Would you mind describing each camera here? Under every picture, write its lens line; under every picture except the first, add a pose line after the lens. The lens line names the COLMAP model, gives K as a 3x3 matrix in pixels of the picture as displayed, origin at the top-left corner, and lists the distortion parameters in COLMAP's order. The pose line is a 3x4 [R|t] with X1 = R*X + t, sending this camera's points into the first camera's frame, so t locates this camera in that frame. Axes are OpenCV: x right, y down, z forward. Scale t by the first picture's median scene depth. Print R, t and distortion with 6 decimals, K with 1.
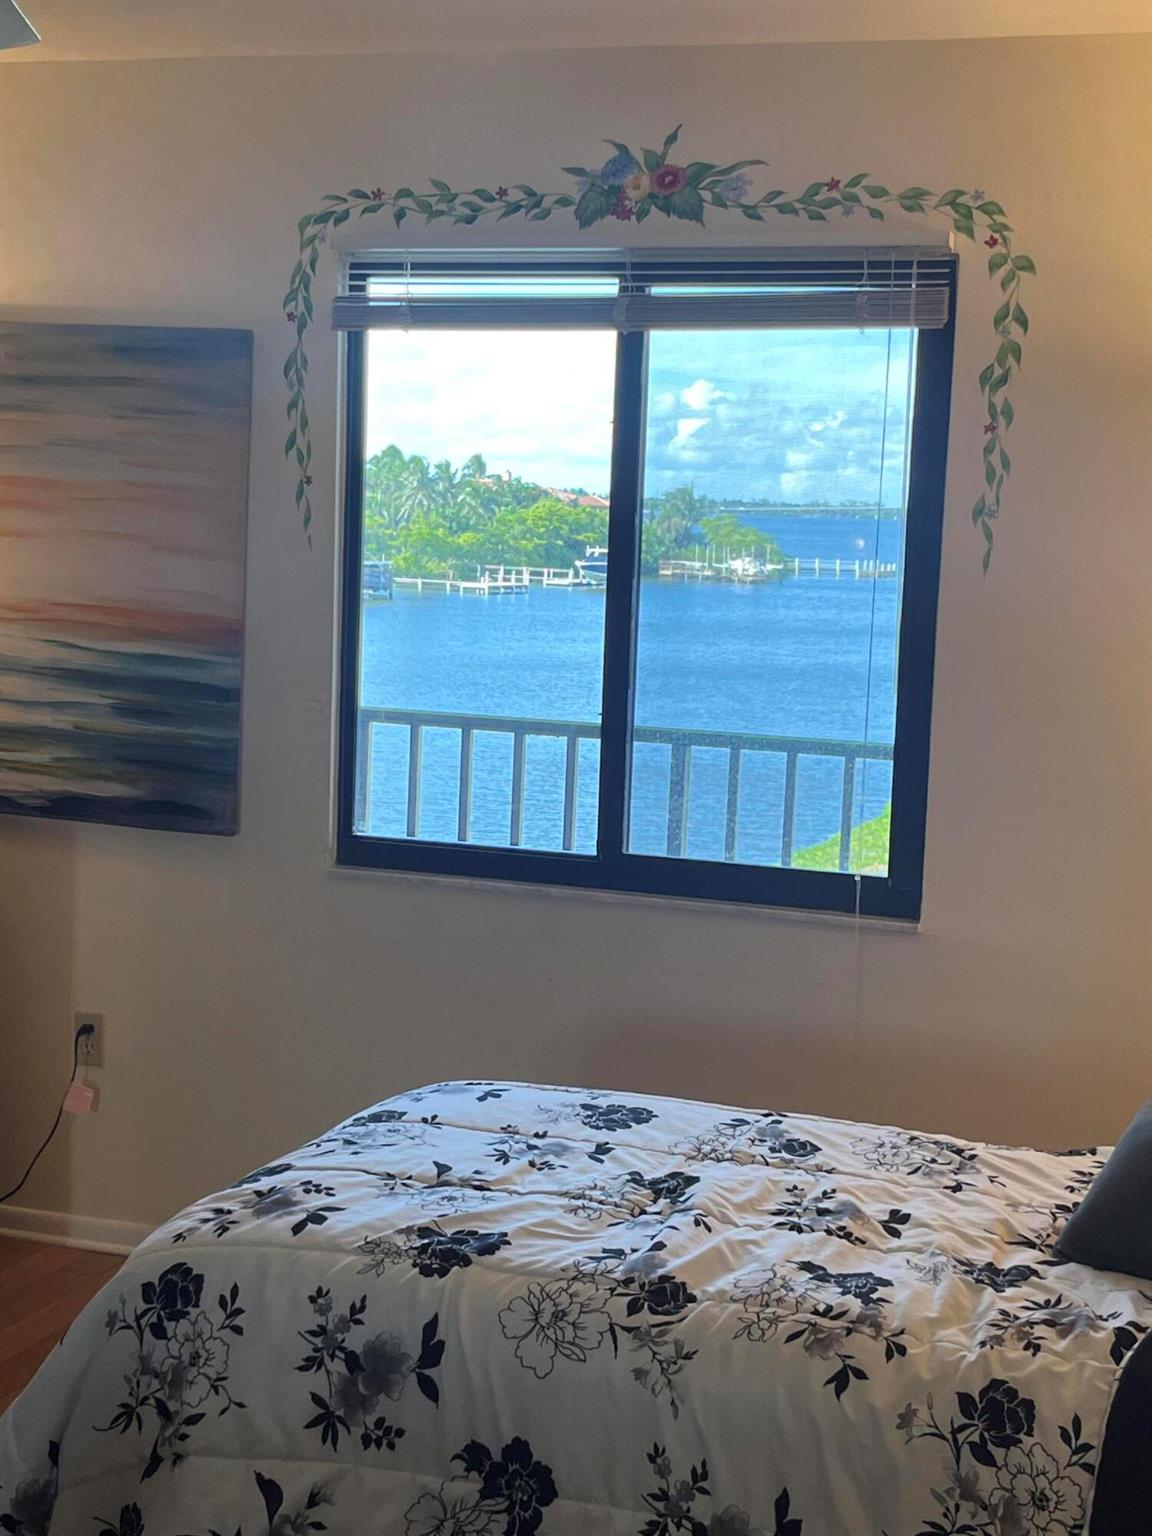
lens RADIAL K [[2290.1, 0, 593.1], [0, 2290.1, 765.0], [0, 0, 1]] dist [0.041827, -0.097820]
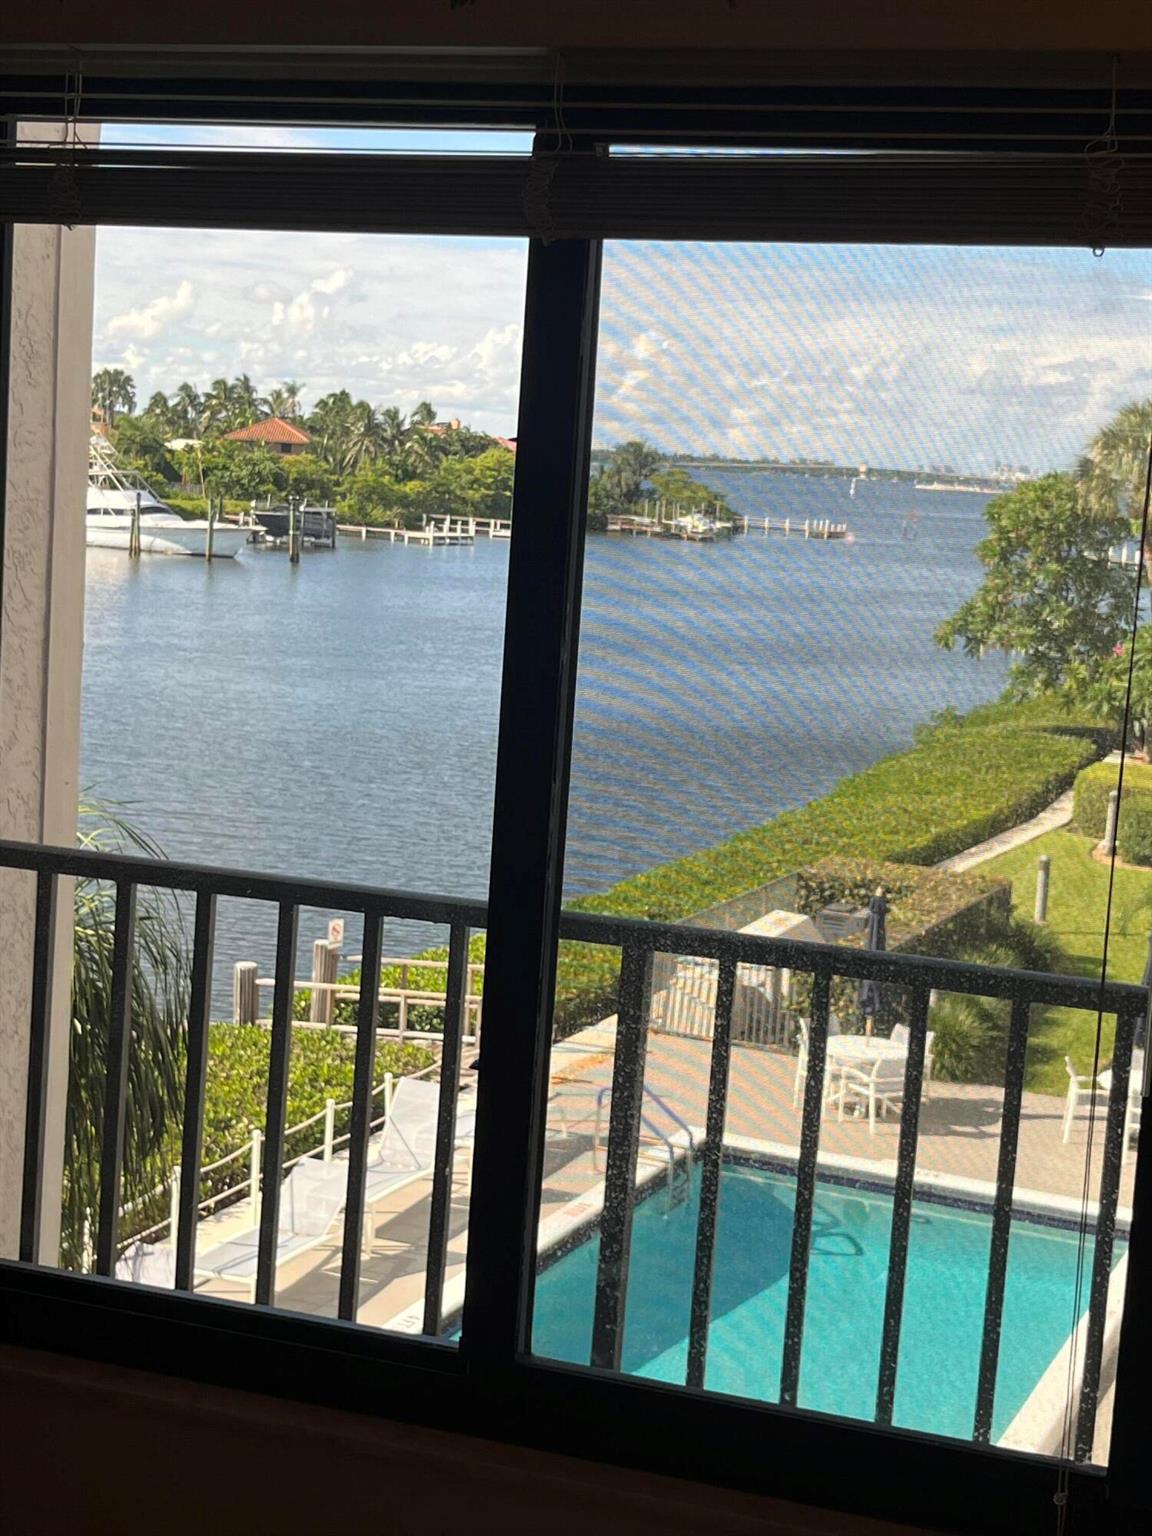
lens RADIAL K [[2277.6, 0, 576.0], [0, 2277.6, 768.0], [0, 0, 1]] dist [0.041108, -0.044081]
pose [[0.999462, 0.027407, 0.018038, 0.003054], [-0.027826, 0.999339, 0.023410, -0.020767], [-0.017385, -0.023899, 0.999563, 0.118022]]
